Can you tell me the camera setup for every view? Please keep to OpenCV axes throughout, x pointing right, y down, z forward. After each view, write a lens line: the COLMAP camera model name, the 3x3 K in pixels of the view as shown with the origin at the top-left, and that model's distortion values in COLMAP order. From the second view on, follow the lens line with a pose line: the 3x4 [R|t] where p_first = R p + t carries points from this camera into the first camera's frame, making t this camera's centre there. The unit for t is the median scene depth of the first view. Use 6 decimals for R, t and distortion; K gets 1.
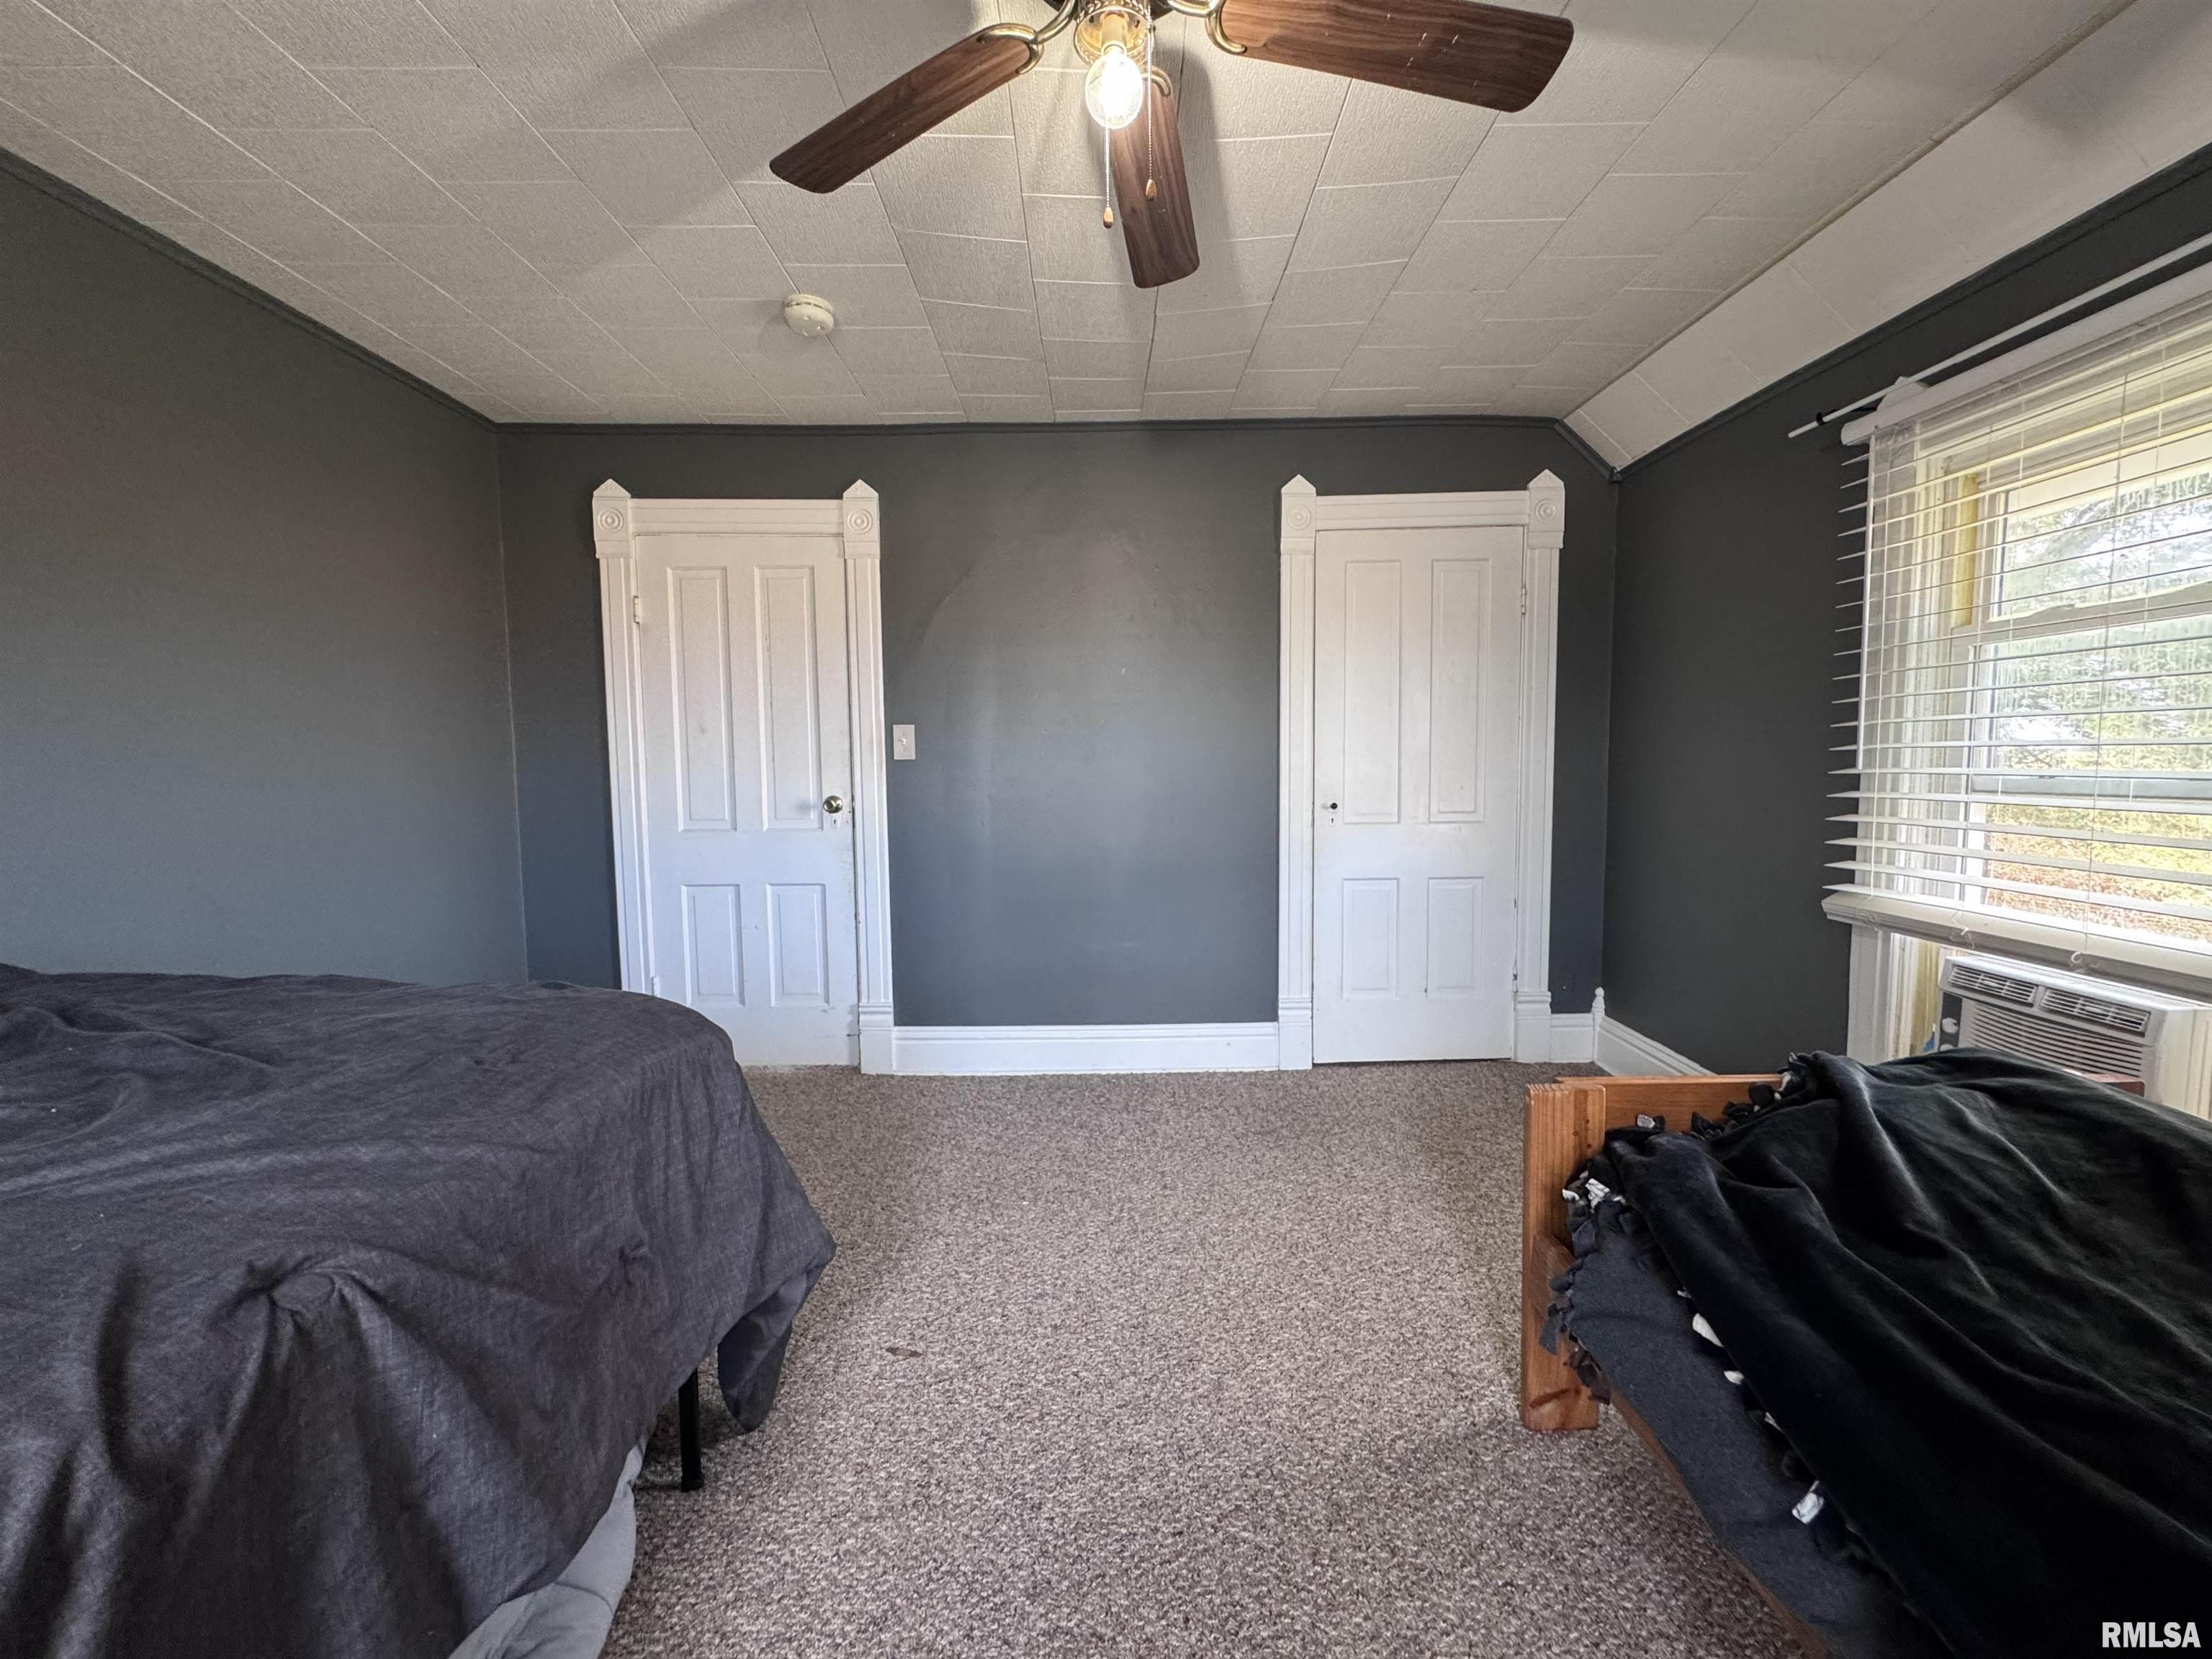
lens RADIAL K [[884.0, 0, 1101.3], [0, 884.0, 826.3], [0, 0, 1]] dist [-0.002929, 0.000043]
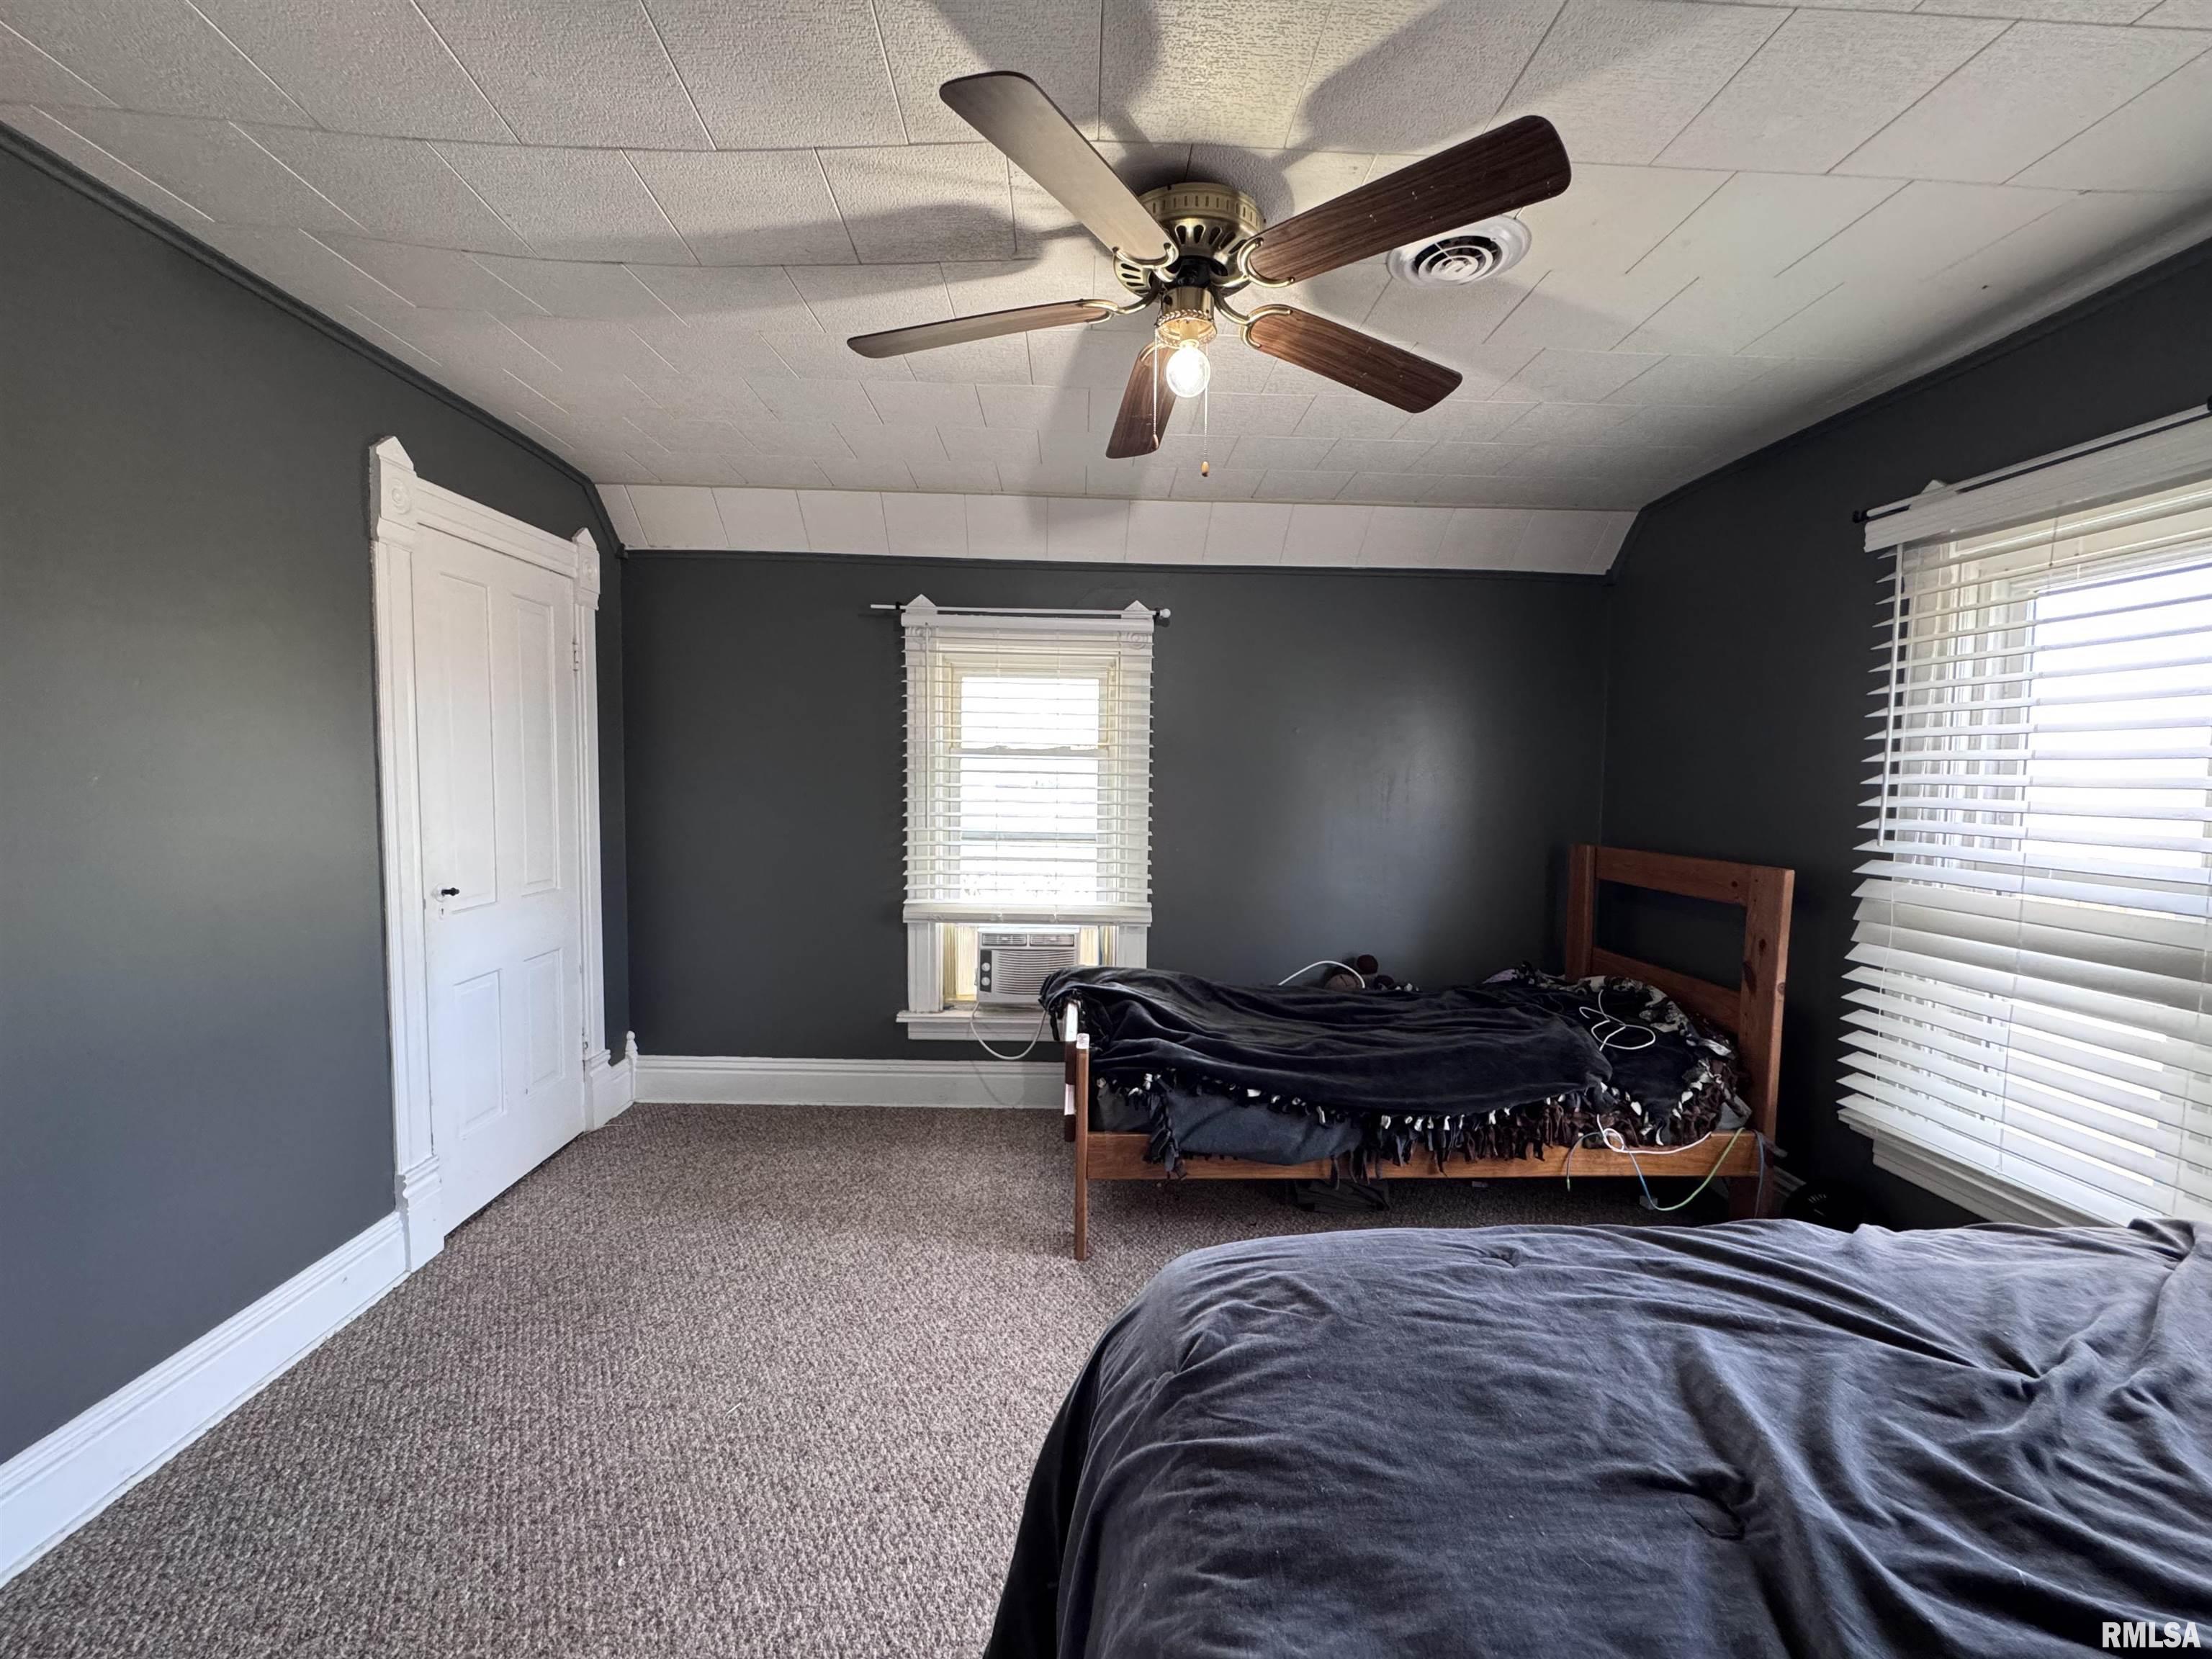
lens RADIAL K [[884.0, 0, 1100.3], [0, 884.0, 828.7], [0, 0, 1]] dist [-0.002929, 0.000043]
pose [[-0.021559, -0.050884, 0.998472, -0.514987], [0.060149, 0.996829, 0.052099, -0.084603], [-0.997957, 0.061180, -0.018430, 0.462915]]
